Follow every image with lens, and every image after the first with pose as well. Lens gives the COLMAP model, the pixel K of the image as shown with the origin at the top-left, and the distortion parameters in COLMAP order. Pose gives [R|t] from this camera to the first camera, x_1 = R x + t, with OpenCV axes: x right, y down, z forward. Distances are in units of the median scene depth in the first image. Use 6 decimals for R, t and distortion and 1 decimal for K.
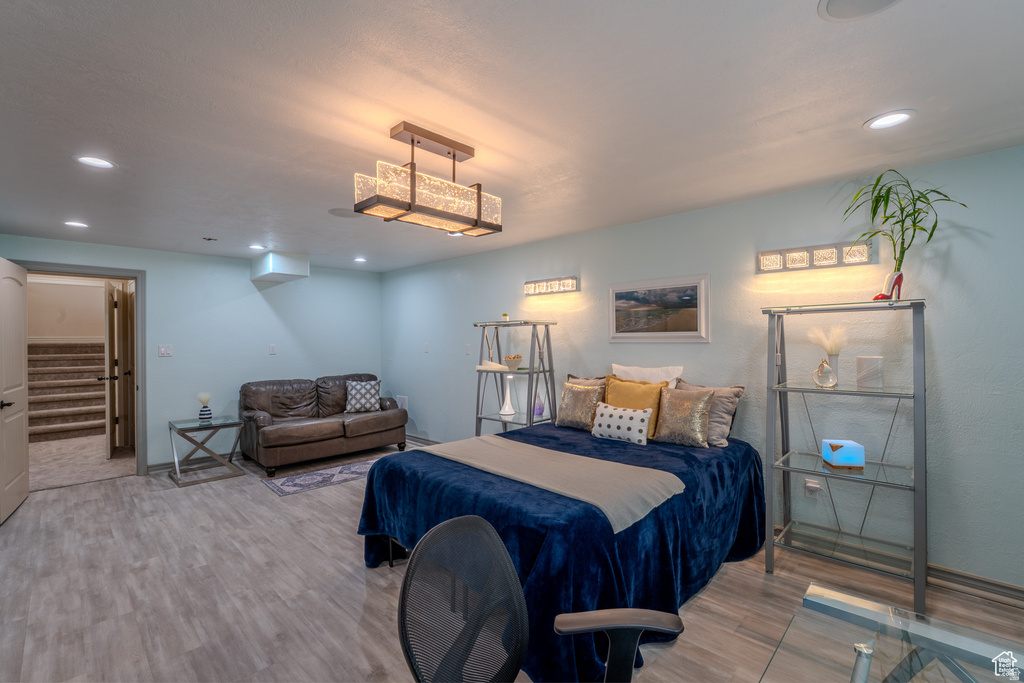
lens RADIAL K [[449.0, 0, 512.0], [0, 449.0, 341.5], [0, 0, 1]] dist [-0.020854, 0.004961]
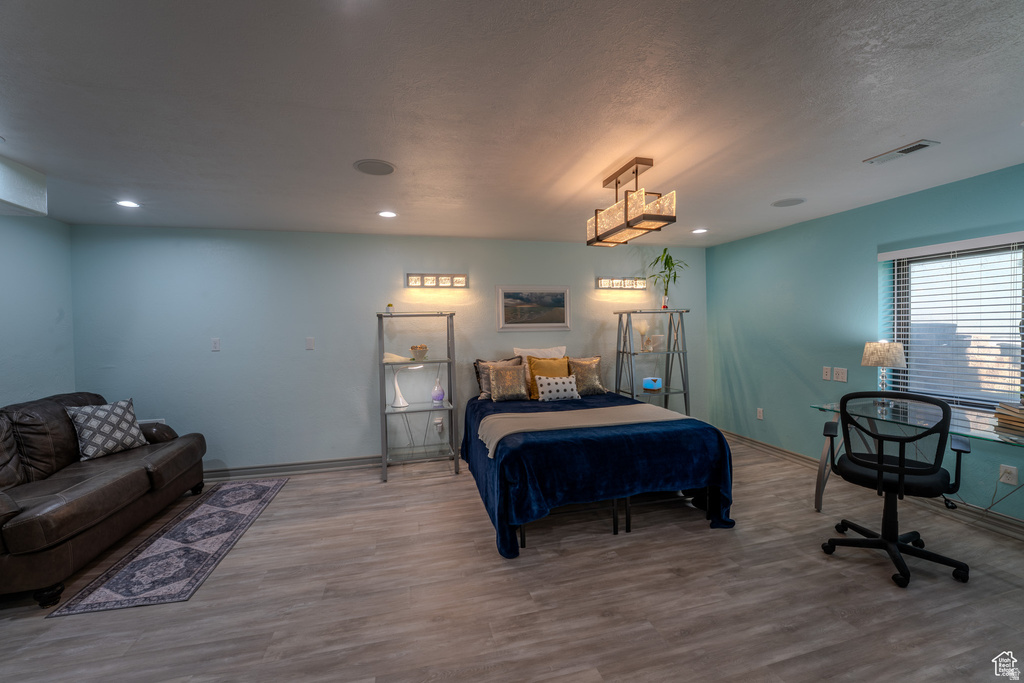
lens RADIAL K [[413.8, 0, 512.0], [0, 413.8, 341.5], [0, 0, 1]] dist [-0.031483, 0.004947]
pose [[0.515610, -0.027133, 0.856394, -0.782758], [0.019041, 0.999614, 0.020207, 0.007460], [-0.856612, 0.005887, 0.515928, 0.384308]]
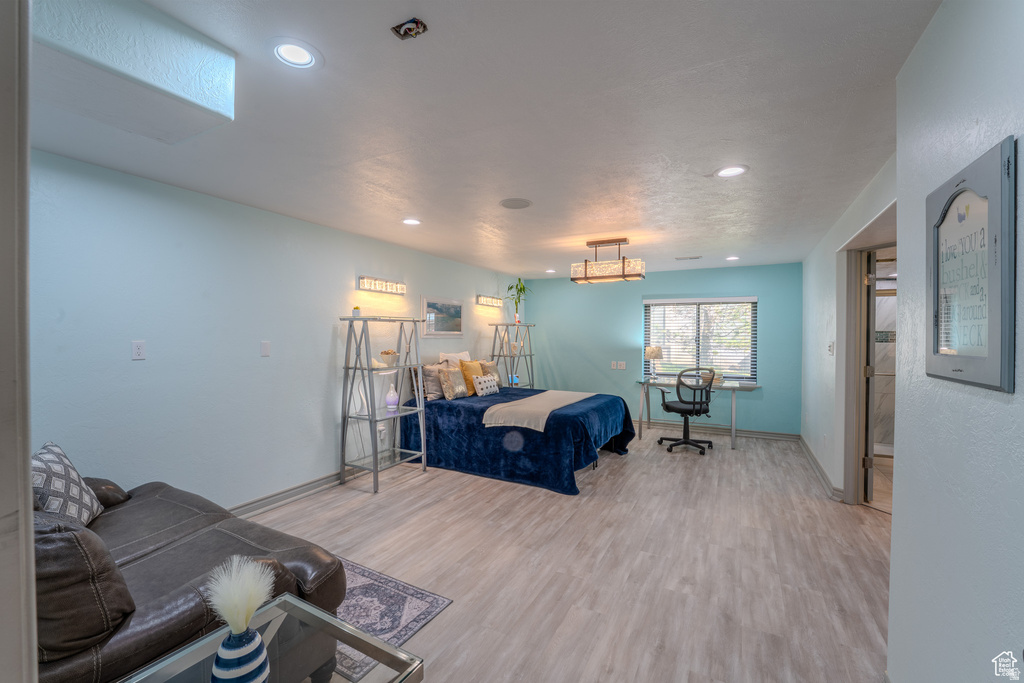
lens RADIAL K [[423.0, 0, 512.0], [0, 423.0, 341.5], [0, 0, 1]] dist [-0.022140, 0.000501]
pose [[-0.277149, -0.004703, 0.960815, -1.123882], [0.004691, 0.999969, 0.006248, 0.006282], [-0.960816, 0.006239, -0.277118, 1.134905]]
